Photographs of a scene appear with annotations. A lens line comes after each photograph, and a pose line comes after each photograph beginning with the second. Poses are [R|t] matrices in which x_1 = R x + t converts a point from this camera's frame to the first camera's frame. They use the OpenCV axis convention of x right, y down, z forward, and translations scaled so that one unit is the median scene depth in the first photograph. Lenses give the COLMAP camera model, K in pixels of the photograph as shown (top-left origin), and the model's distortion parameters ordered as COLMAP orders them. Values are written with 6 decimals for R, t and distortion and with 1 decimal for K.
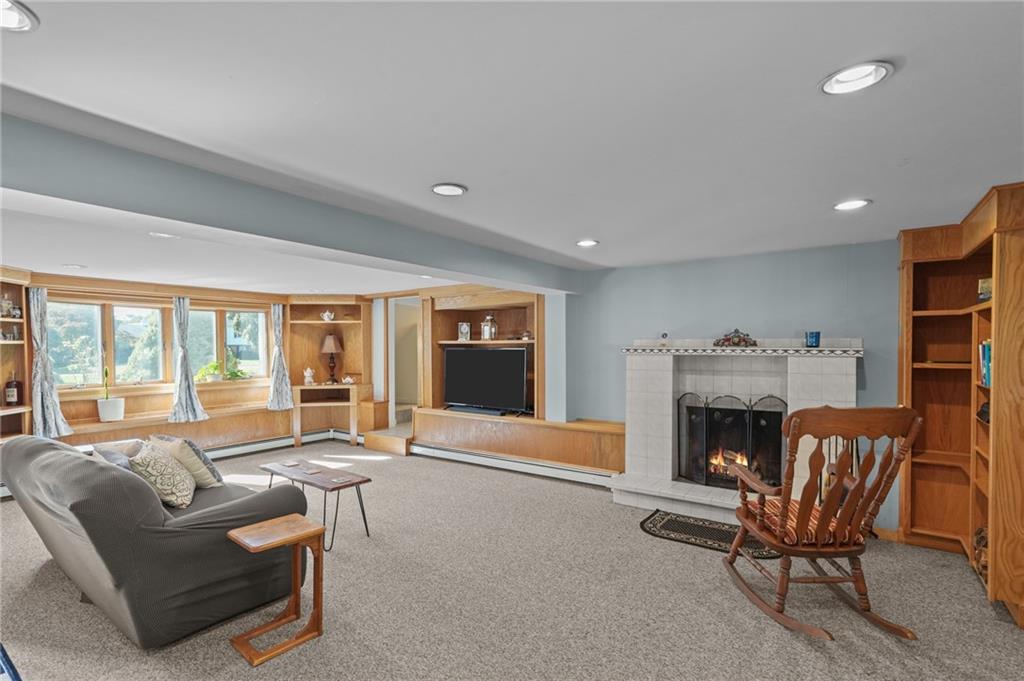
lens RADIAL K [[477.1, 0, 511.7], [0, 477.1, 354.3], [0, 0, 1]] dist [0.000972, 0.000770]
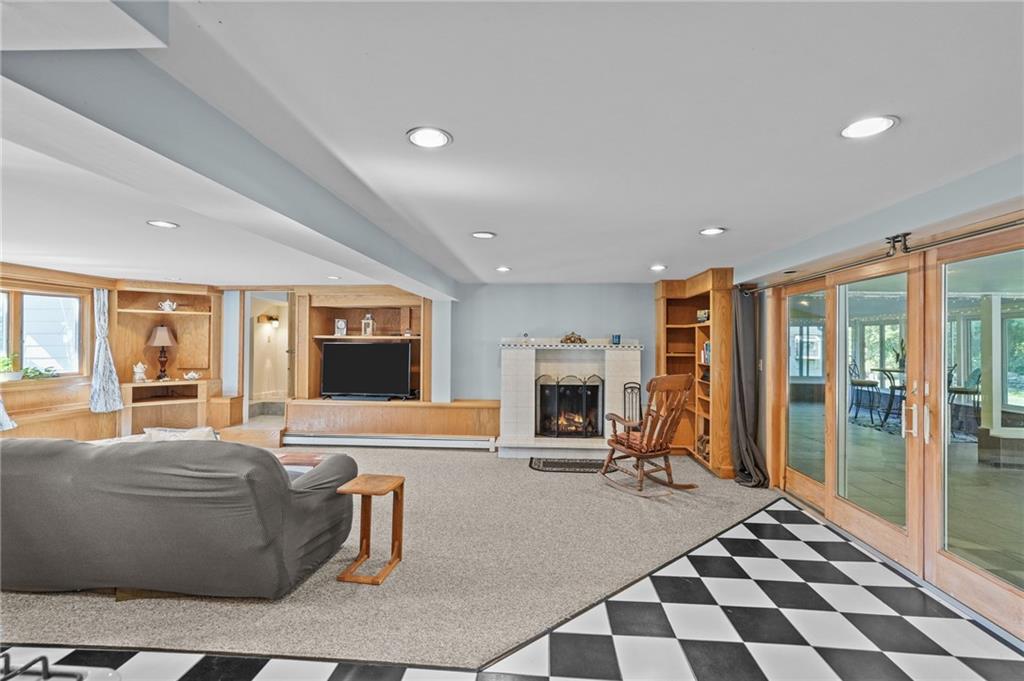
lens RADIAL K [[458.8, 0, 509.6], [0, 458.8, 332.8], [0, 0, 1]] dist [0.001634, 0.000470]
pose [[0.854981, 0.021097, 0.518230, -0.329621], [-0.002299, 0.999317, -0.036889, 0.003093], [-0.518654, 0.030348, 0.854445, -0.104420]]
